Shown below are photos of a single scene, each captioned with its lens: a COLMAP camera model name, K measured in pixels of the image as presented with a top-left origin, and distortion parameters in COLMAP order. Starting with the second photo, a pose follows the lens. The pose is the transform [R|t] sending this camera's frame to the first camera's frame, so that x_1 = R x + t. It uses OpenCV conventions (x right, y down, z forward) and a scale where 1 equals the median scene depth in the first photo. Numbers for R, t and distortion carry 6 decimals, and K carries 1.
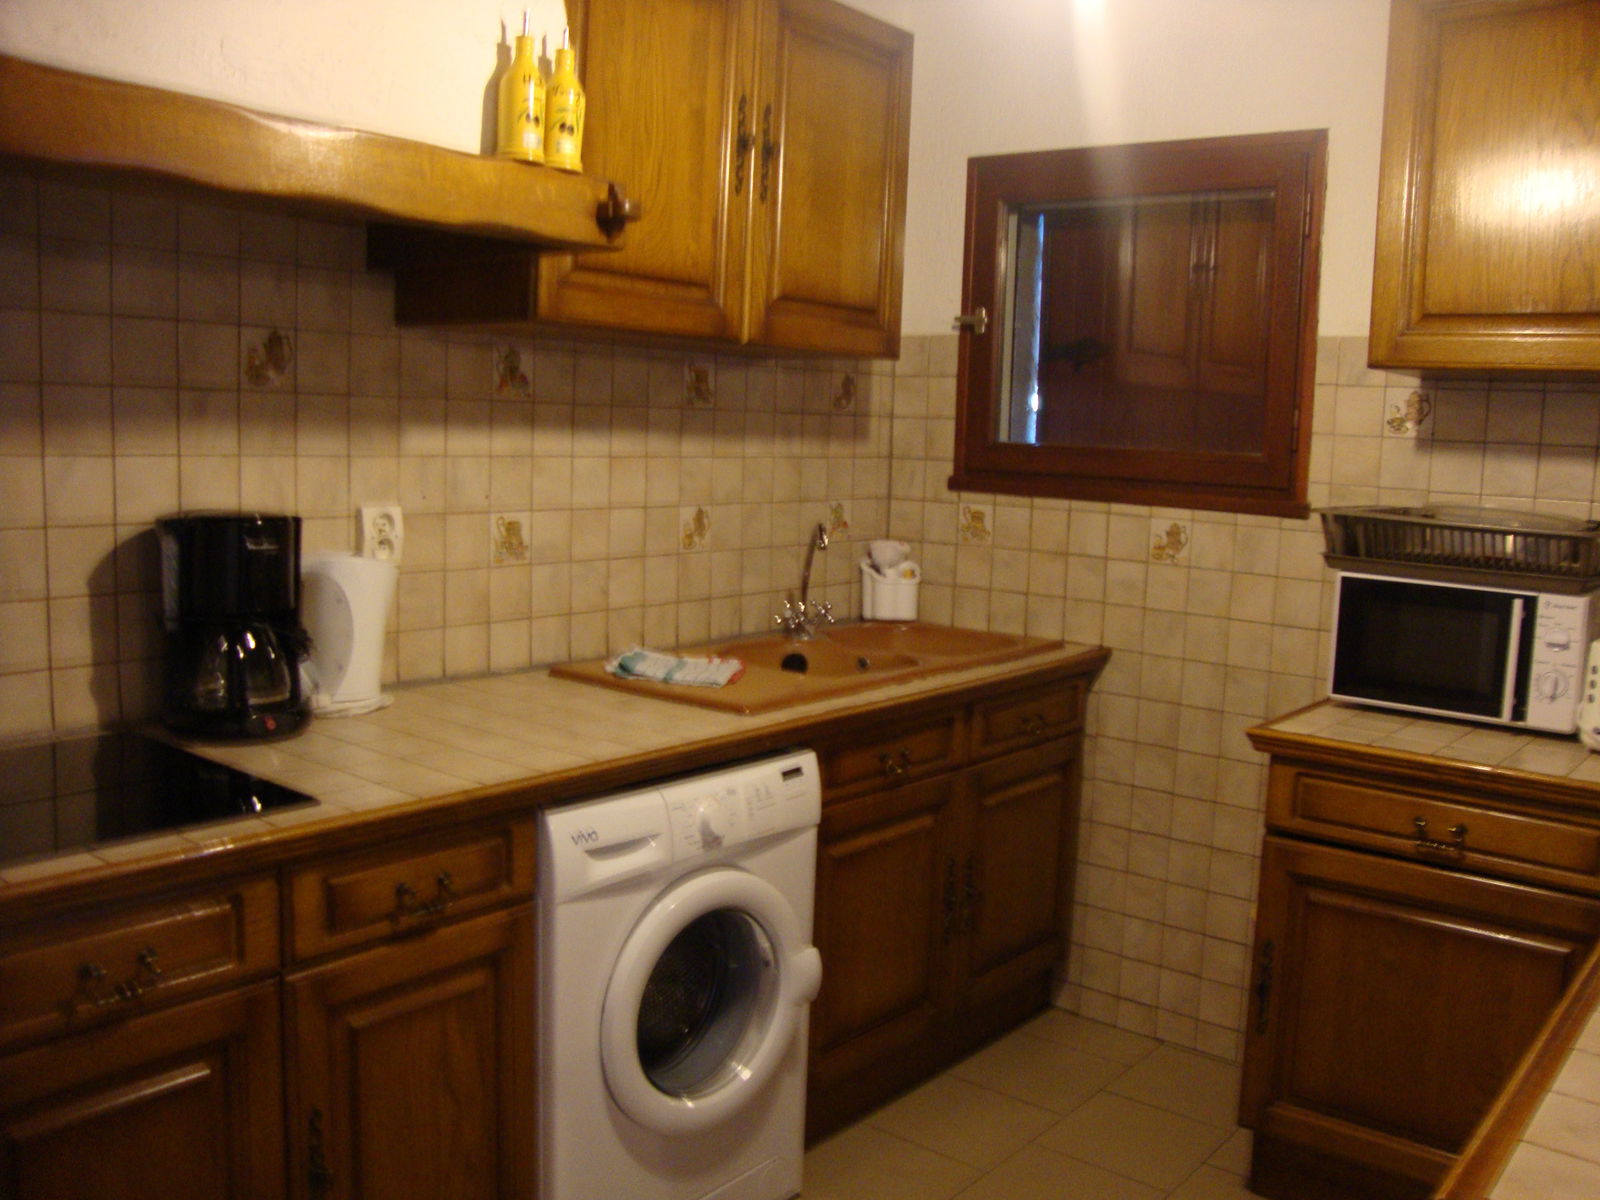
lens RADIAL K [[1391.2, 0, 800.0], [0, 1391.2, 600.0], [0, 0, 1]] dist [-0.140902, 0.007043]
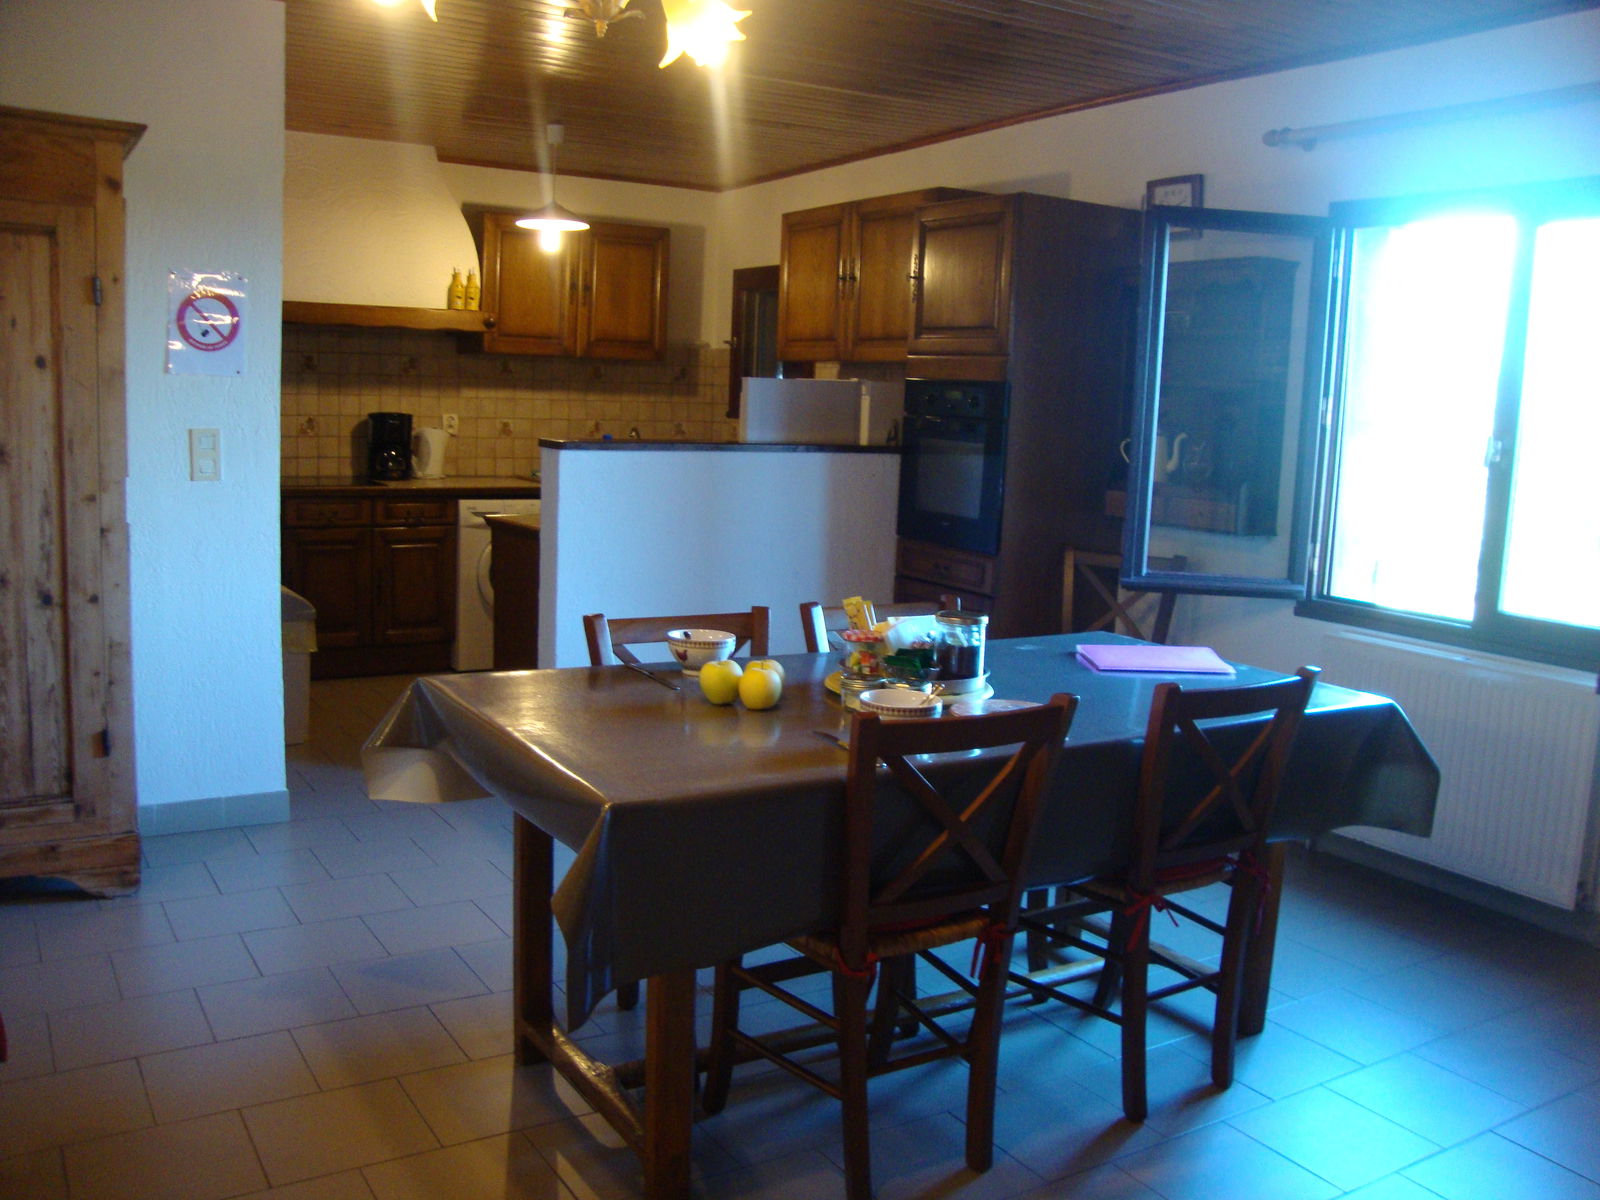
lens RADIAL K [[1391.2, 0, 800.0], [0, 1391.2, 600.0], [0, 0, 1]] dist [-0.140902, 0.007043]
pose [[0.940969, 0.052132, -0.334454, 1.443928], [-0.047270, 0.998625, 0.022664, 0.232980], [0.335176, -0.005517, 0.942139, -1.582107]]
